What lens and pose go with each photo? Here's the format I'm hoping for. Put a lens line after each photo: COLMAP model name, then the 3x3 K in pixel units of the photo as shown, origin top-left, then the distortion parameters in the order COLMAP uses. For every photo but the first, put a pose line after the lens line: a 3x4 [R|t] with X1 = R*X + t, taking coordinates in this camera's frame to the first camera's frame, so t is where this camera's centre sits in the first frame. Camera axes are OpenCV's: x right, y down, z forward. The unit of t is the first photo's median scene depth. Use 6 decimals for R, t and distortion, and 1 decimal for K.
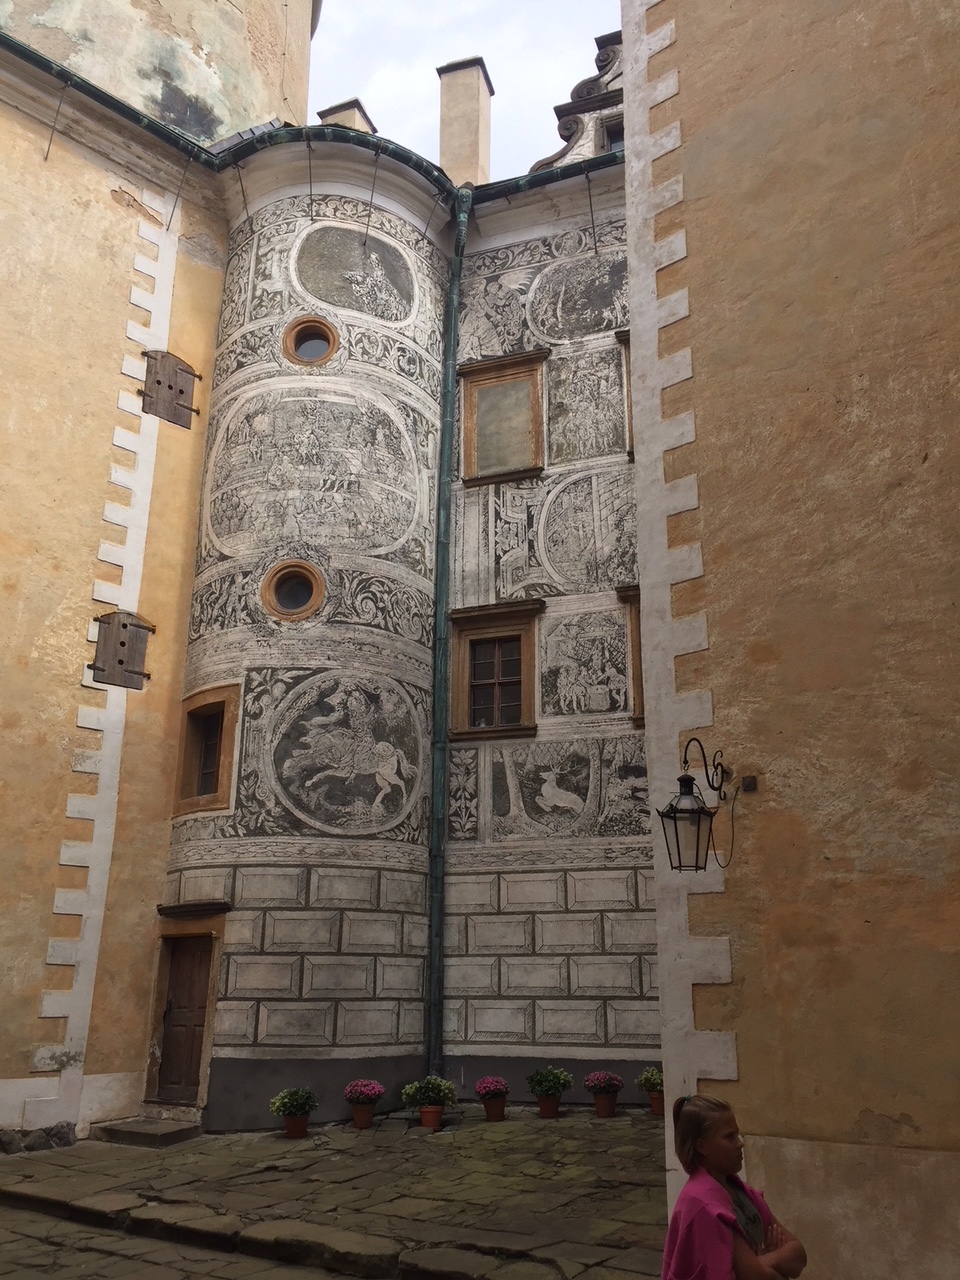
lens RADIAL K [[1083.1, 0, 487.3], [0, 1083.1, 636.5], [0, 0, 1]] dist [0.092171, -0.113408]
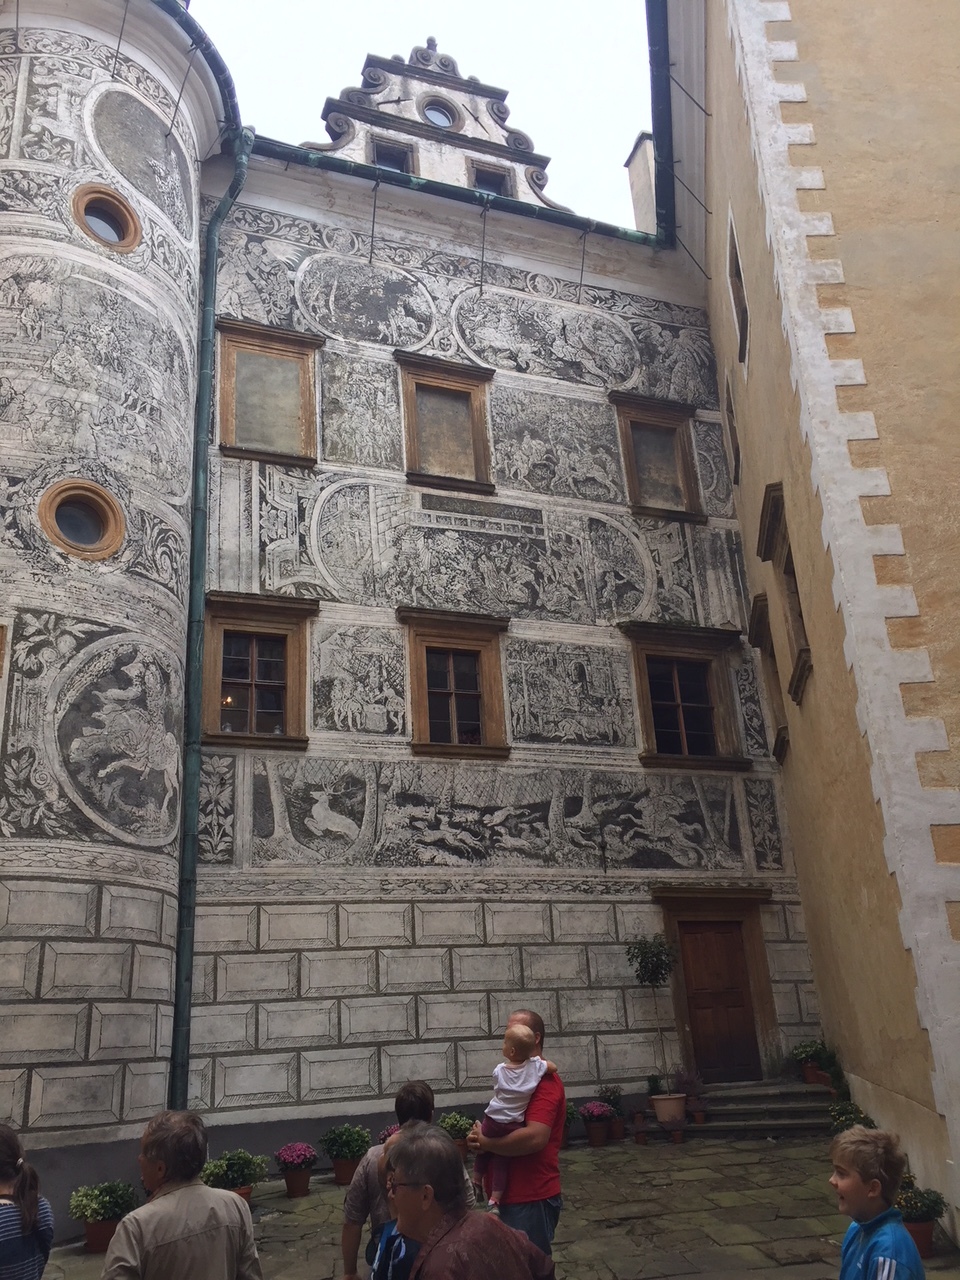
lens RADIAL K [[1083.1, 0, 487.3], [0, 1083.1, 636.5], [0, 0, 1]] dist [0.092171, -0.113408]
pose [[0.740975, 0.193899, 0.642930, -0.443081], [-0.150547, 0.981002, -0.122352, 0.088341], [-0.654440, -0.006131, 0.756089, 0.233138]]
